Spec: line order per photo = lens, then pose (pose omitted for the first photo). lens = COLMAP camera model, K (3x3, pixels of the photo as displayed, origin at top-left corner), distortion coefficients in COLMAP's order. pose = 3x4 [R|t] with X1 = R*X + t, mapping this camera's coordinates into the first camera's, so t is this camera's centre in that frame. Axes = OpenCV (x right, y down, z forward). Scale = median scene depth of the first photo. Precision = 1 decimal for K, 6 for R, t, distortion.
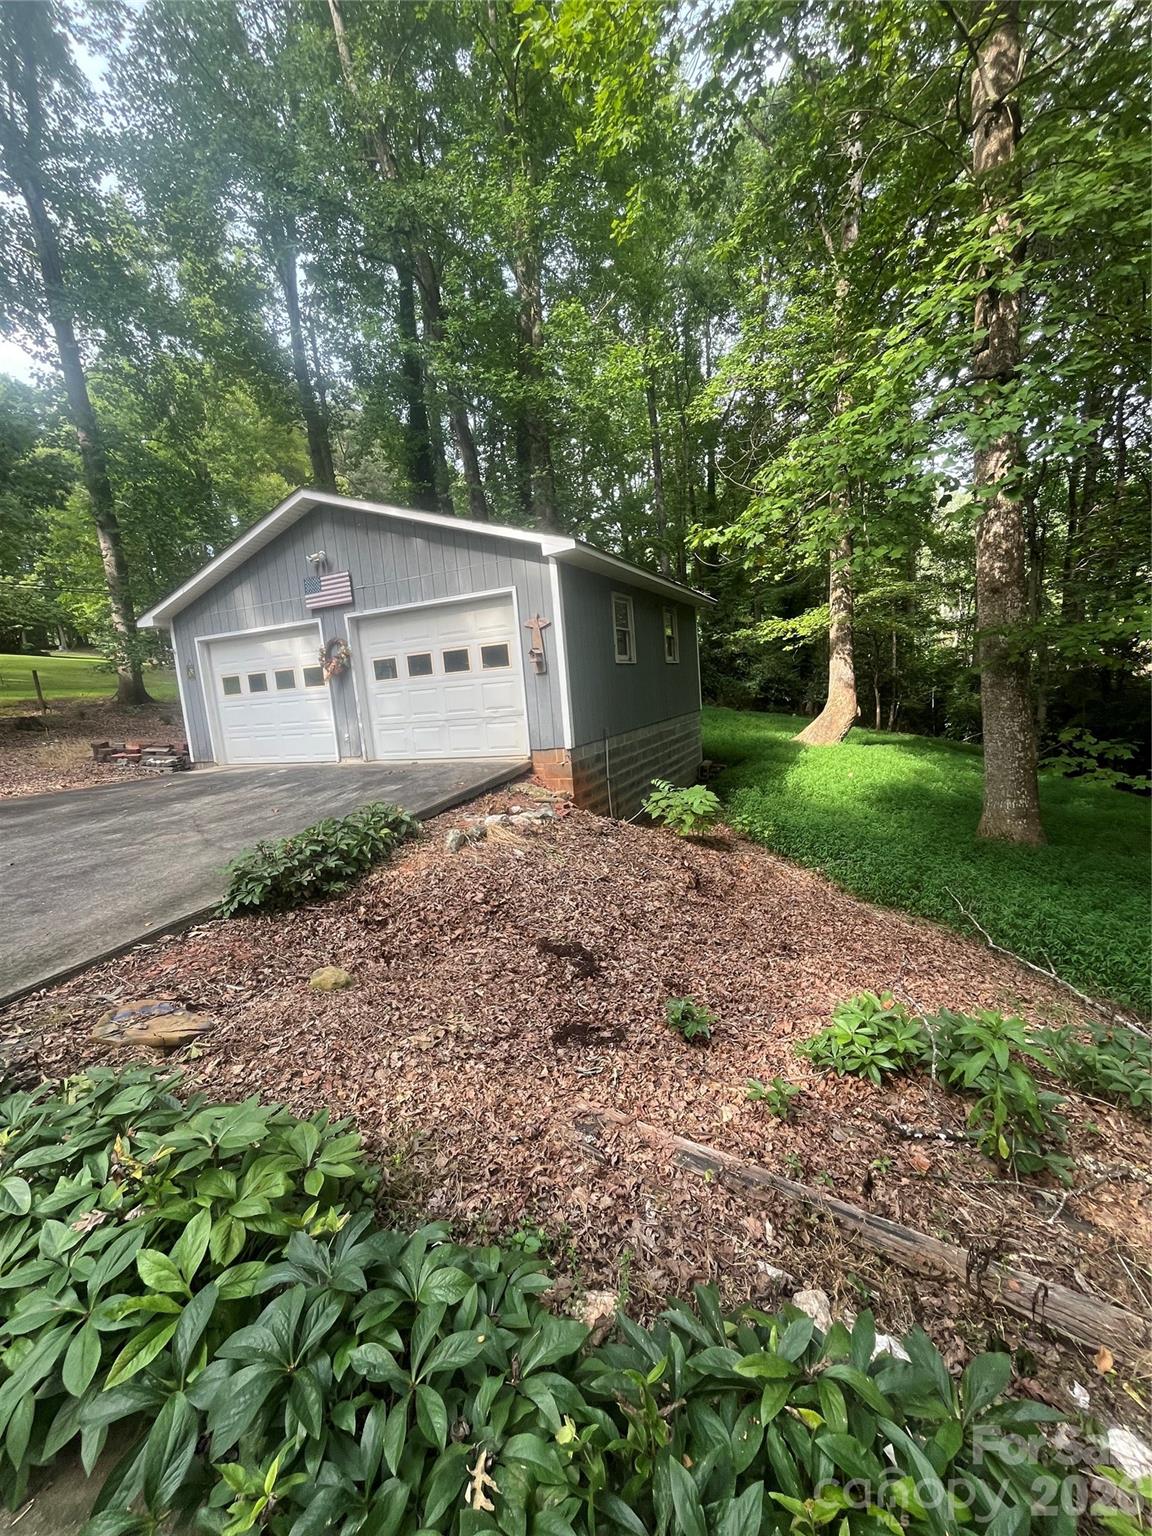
lens RADIAL K [[627.0, 0, 575.5], [0, 627.0, 766.0], [0, 0, 1]] dist [-0.001901, 0.000141]
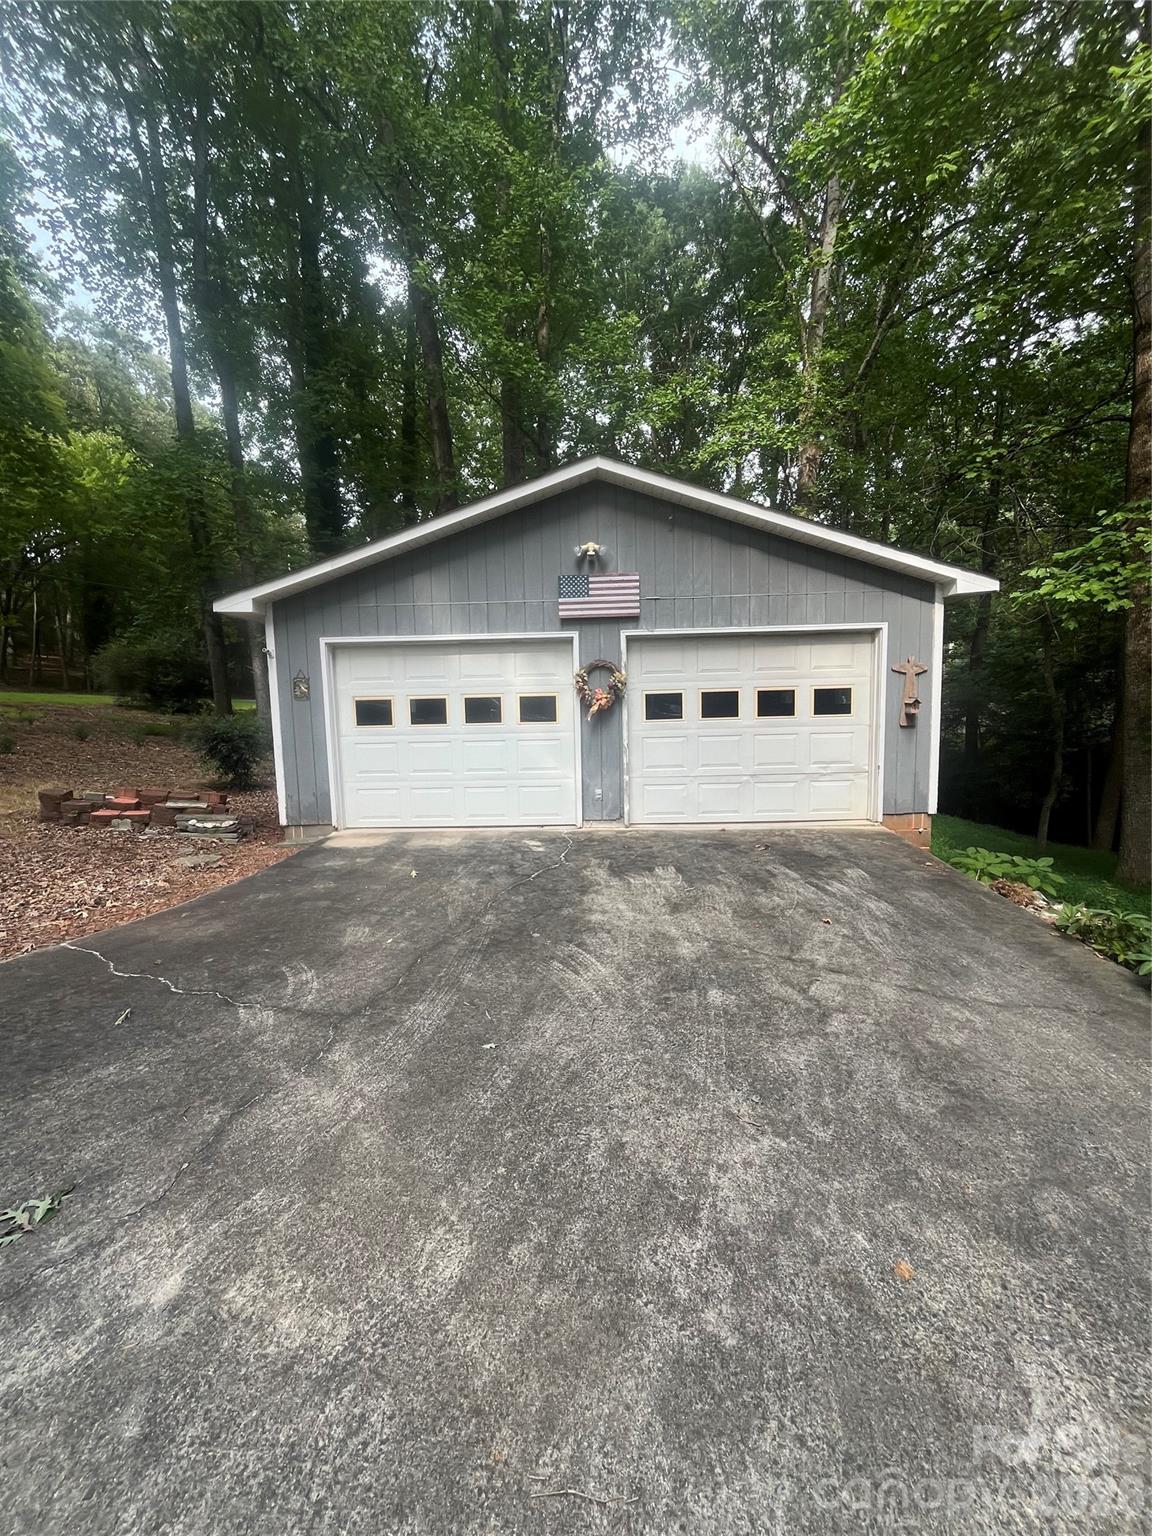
lens RADIAL K [[627.0, 0, 575.5], [0, 627.0, 766.0], [0, 0, 1]] dist [-0.001901, 0.000141]
pose [[0.923301, 0.048955, 0.380945, -0.681961], [-0.003740, 0.992943, -0.118537, 0.008936], [-0.384059, 0.108020, 0.916968, 0.340973]]
